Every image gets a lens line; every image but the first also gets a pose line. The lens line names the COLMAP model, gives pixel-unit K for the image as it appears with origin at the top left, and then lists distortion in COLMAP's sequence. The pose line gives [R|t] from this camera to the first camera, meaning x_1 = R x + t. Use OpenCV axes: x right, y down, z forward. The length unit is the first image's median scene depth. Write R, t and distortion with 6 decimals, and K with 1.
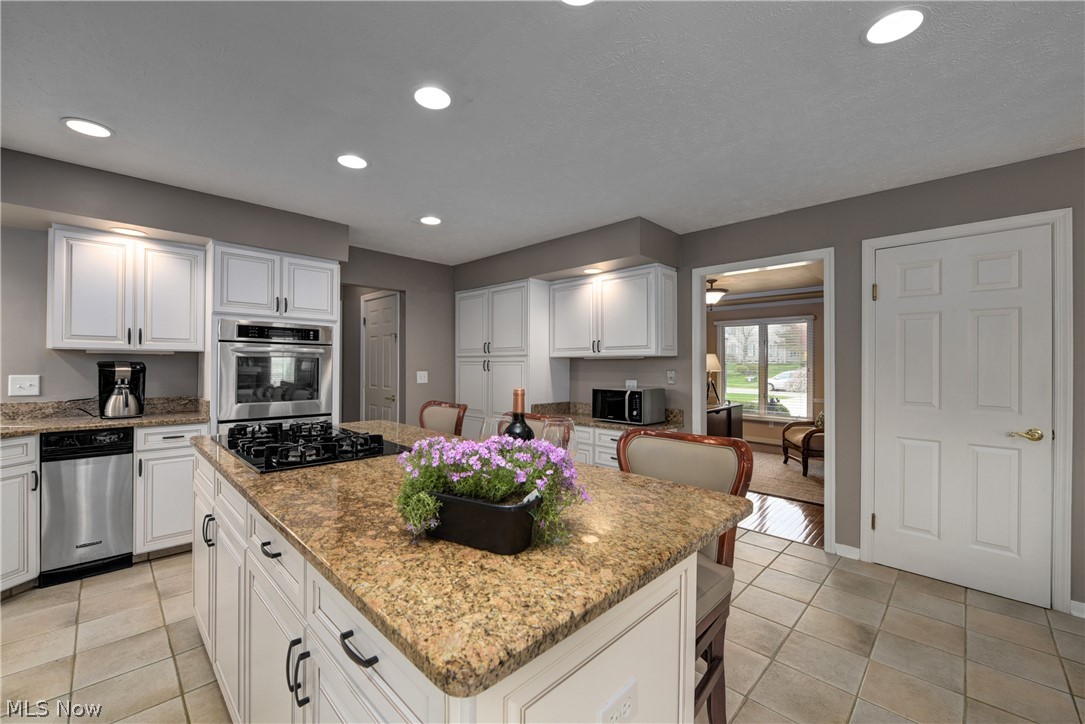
lens RADIAL K [[432.6, 0, 538.3], [0, 432.6, 363.4], [0, 0, 1]] dist [-0.005199, -0.000077]
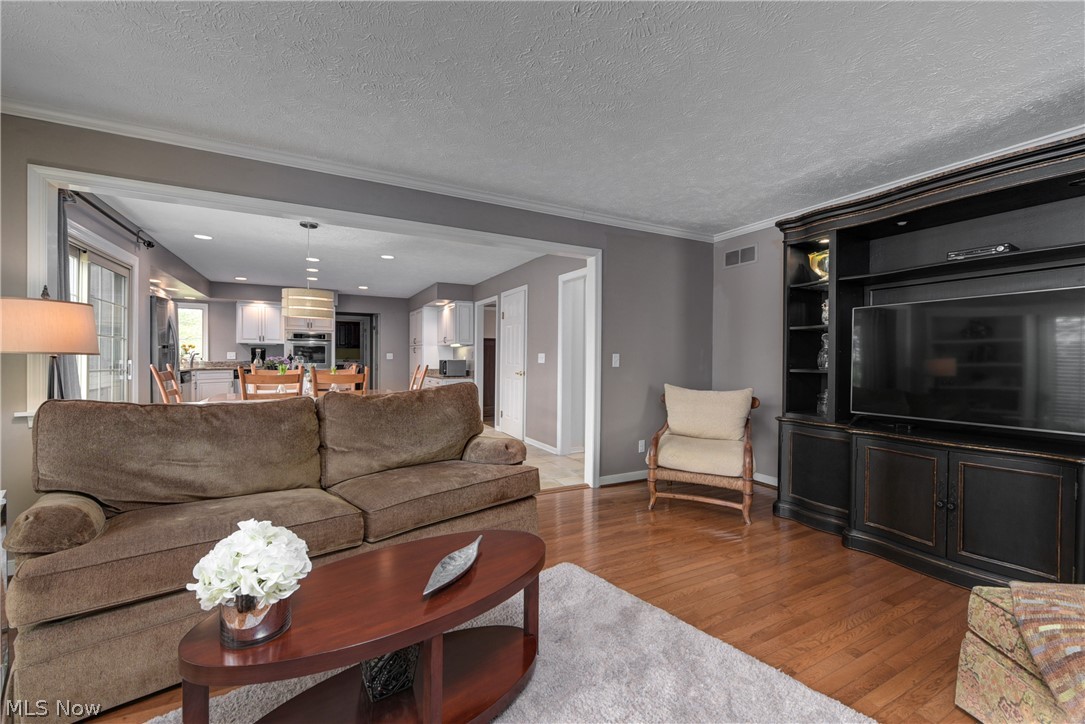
lens RADIAL K [[433.9, 0, 537.7], [0, 433.9, 360.0], [0, 0, 1]] dist [-0.002572, -0.000423]
pose [[0.952137, 0.001518, -0.305667, 1.590965], [0.001719, 0.999945, 0.010321, 0.048873], [0.305666, -0.010353, 0.952083, -1.105830]]
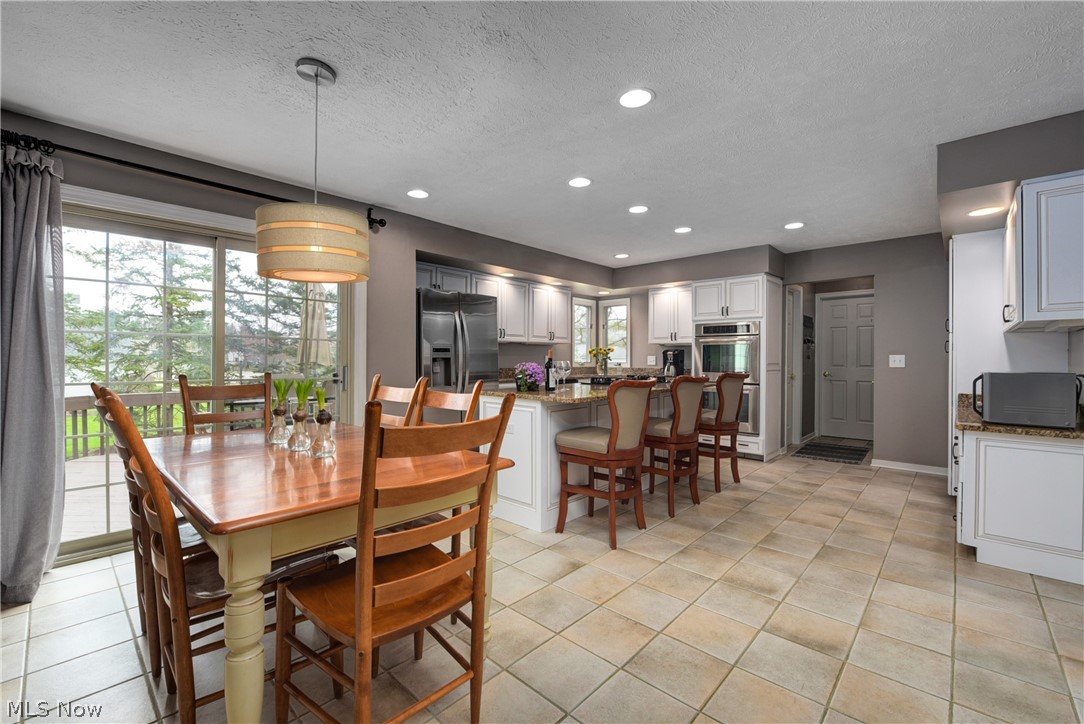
lens RADIAL K [[457.1, 0, 542.0], [0, 457.1, 362.0], [0, 0, 1]] dist [0.000346, -0.000060]
pose [[0.038124, -0.001763, -0.999271, 1.136455], [0.000466, 0.999998, -0.001746, 0.056793], [0.999273, -0.000399, 0.038125, 0.302706]]
